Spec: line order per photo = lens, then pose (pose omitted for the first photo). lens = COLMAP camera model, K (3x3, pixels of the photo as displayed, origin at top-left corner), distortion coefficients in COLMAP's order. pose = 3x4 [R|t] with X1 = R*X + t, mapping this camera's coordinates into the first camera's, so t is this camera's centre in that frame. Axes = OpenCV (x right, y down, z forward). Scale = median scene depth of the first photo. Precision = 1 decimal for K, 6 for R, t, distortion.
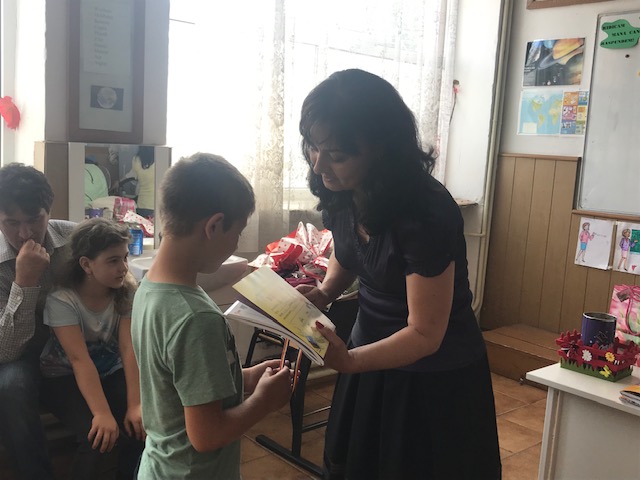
lens RADIAL K [[691.6, 0, 312.2], [0, 691.6, 241.2], [0, 0, 1]] dist [0.016465, -0.028309]
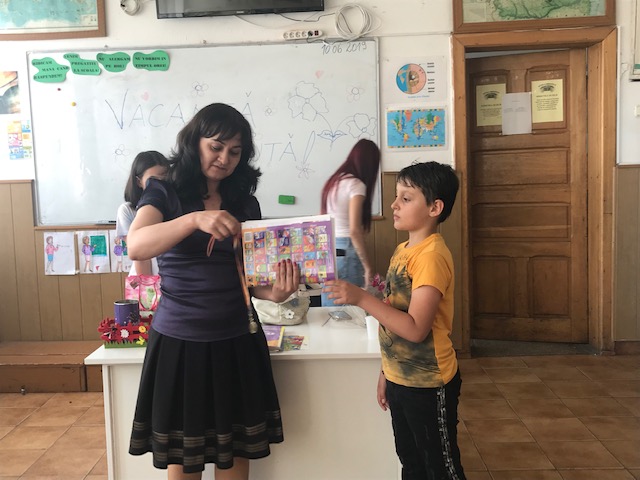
lens RADIAL K [[689.5, 0, 313.6], [0, 689.5, 237.0], [0, 0, 1]] dist [0.071869, -0.207304]
pose [[0.672063, -0.148028, 0.725548, -0.131756], [0.167895, 0.984759, 0.045395, -0.005433], [-0.721210, 0.091307, 0.686673, -0.074772]]
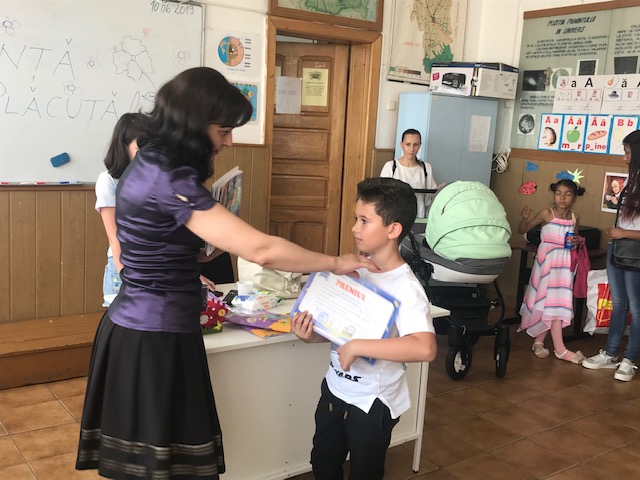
lens RADIAL K [[689.5, 0, 313.6], [0, 689.5, 237.0], [0, 0, 1]] dist [0.071869, -0.207304]
pose [[0.081015, -0.198673, 0.976712, -0.340496], [0.086472, 0.977639, 0.191689, -0.086892], [-0.992955, 0.068929, 0.096383, 0.327988]]
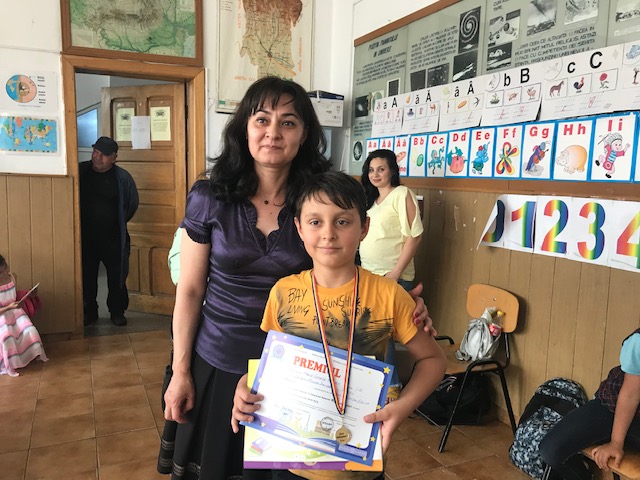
lens RADIAL K [[530.1, 0, 324.2], [0, 530.1, 236.8], [0, 0, 1]] dist [0.003584, 0.005459]
pose [[0.282258, -0.155555, 0.946643, 0.040762], [0.120243, 0.984721, 0.125960, 0.023809], [-0.951773, 0.078274, 0.296650, -0.212317]]
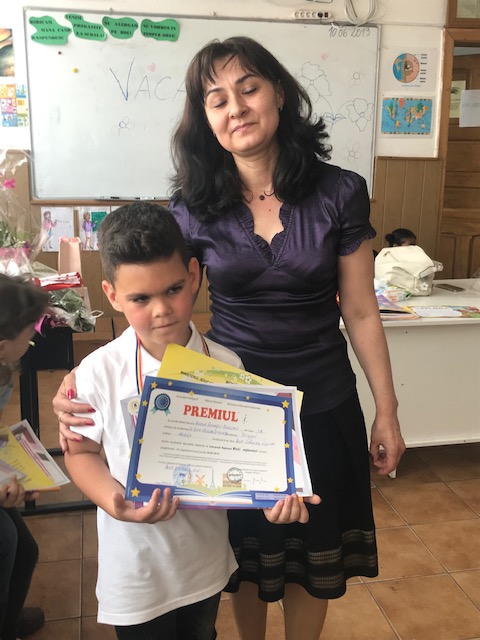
lens RADIAL K [[691.6, 0, 245.4], [0, 691.6, 314.0], [0, 0, 1]] dist [0.016465, -0.028309]
pose [[0.474571, -0.253656, 0.842877, -0.412051], [0.135007, 0.967223, 0.215062, -0.064111], [-0.869802, 0.011732, 0.493262, 0.212188]]
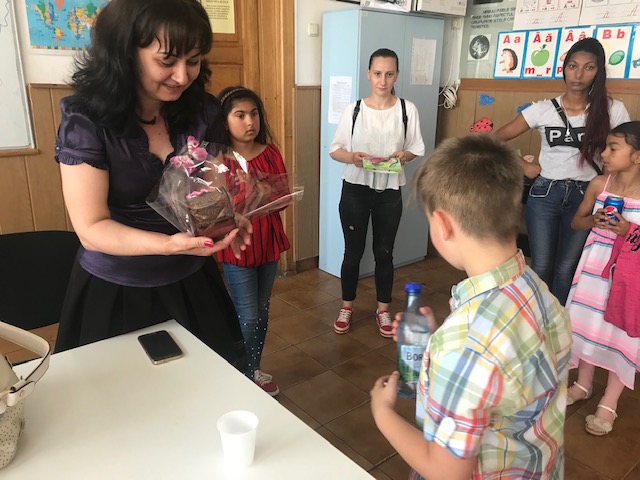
lens RADIAL K [[518.1, 0, 317.1], [0, 518.1, 236.9], [0, 0, 1]] dist [0.002618, -0.004560]
pose [[0.026284, -0.335528, 0.941663, 0.179468], [0.130326, 0.935099, 0.329552, -0.028950], [-0.991123, 0.114061, 0.068306, 0.264723]]
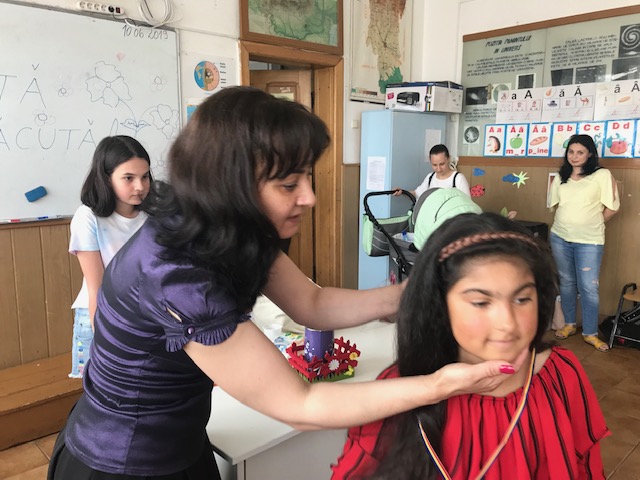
lens RADIAL K [[530.1, 0, 324.2], [0, 530.1, 236.8], [0, 0, 1]] dist [0.003584, 0.005459]
pose [[-0.052883, -0.208141, 0.976668, -0.113590], [0.132091, 0.967985, 0.213443, -0.081664], [-0.989826, 0.140297, -0.023697, 0.415362]]
